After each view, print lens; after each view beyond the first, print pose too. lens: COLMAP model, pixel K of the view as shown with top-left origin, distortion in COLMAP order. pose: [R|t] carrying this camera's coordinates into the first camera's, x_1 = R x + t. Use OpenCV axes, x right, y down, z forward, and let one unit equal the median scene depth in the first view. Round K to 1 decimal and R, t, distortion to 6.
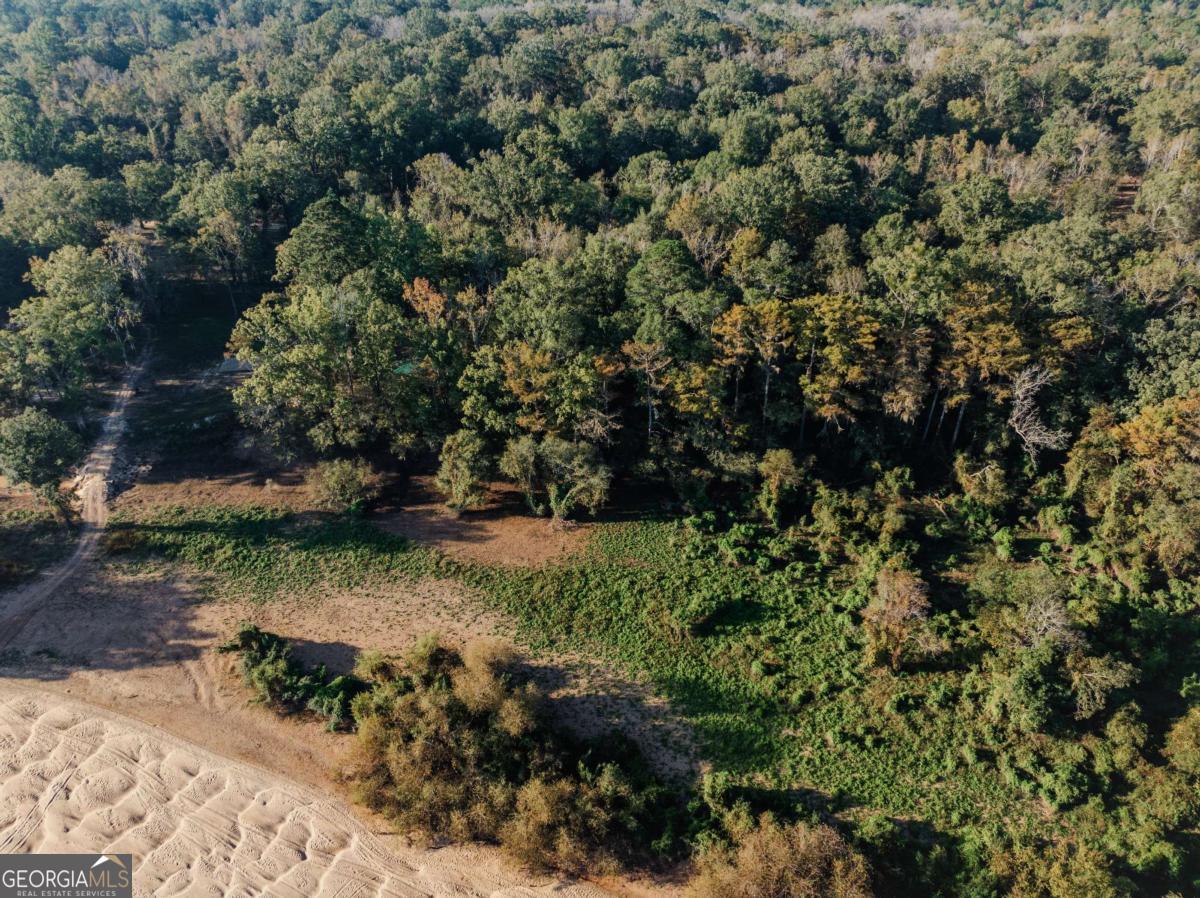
lens RADIAL K [[837.3, 0, 600.0], [0, 837.3, 449.0], [0, 0, 1]] dist [-0.048819, 0.001768]
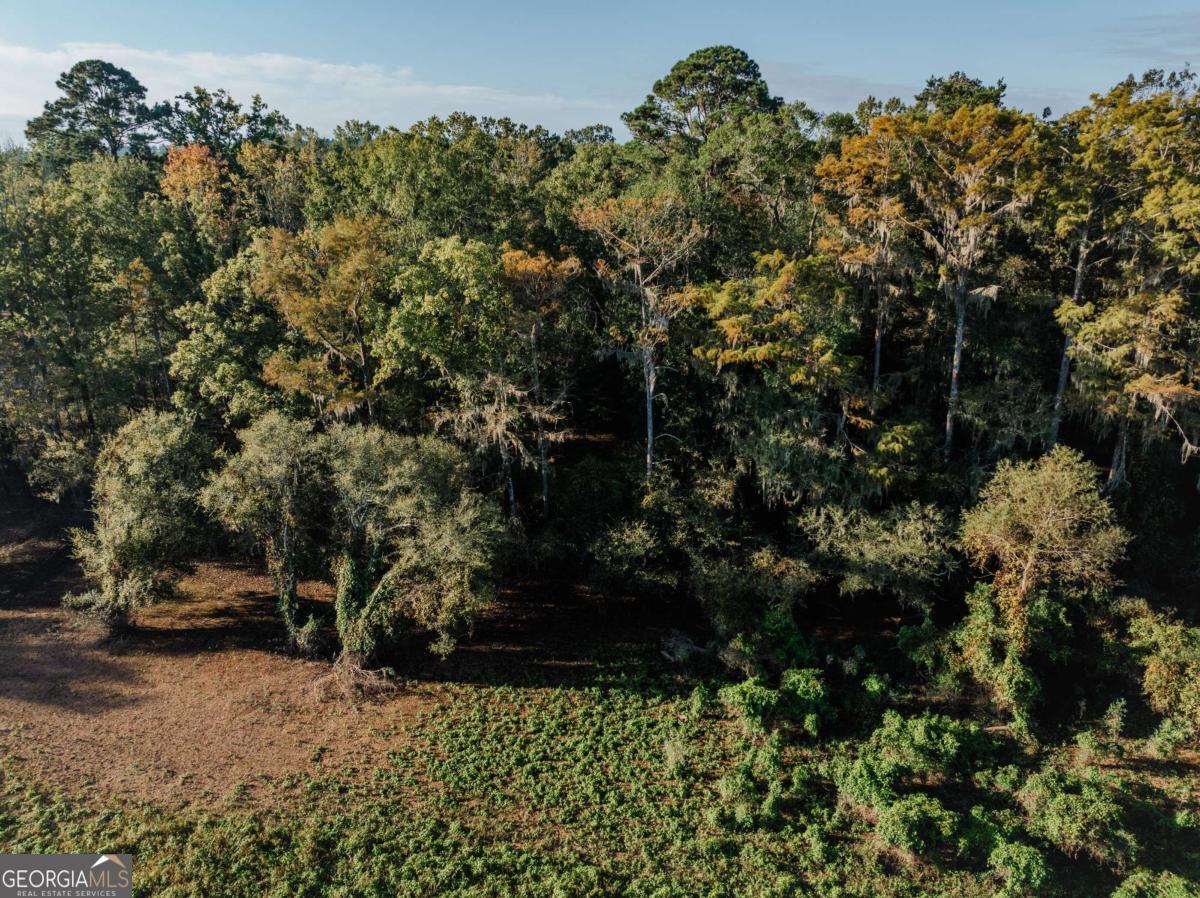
lens RADIAL K [[837.3, 0, 600.0], [0, 837.3, 449.0], [0, 0, 1]] dist [-0.048819, 0.001768]
pose [[0.993245, 0.037951, -0.109657, 0.086489], [-0.065302, 0.963971, -0.257869, 0.081528], [0.095919, 0.263288, 0.959937, 0.676980]]
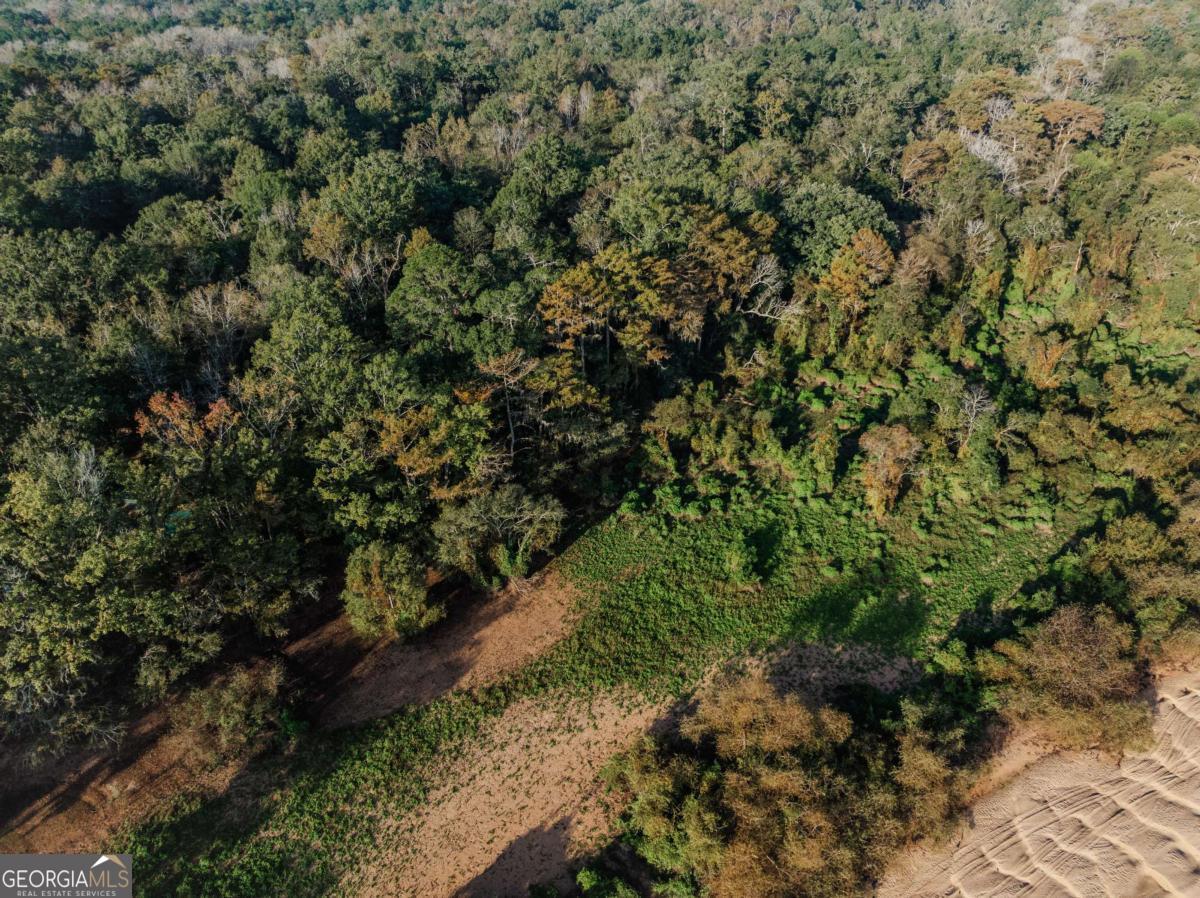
lens RADIAL K [[837.3, 0, 600.0], [0, 837.3, 449.0], [0, 0, 1]] dist [-0.048819, 0.001768]
pose [[0.628946, -0.406605, 0.662645, -0.506207], [0.431155, 0.891676, 0.137911, -0.115750], [-0.646940, 0.198964, 0.736126, 0.318349]]
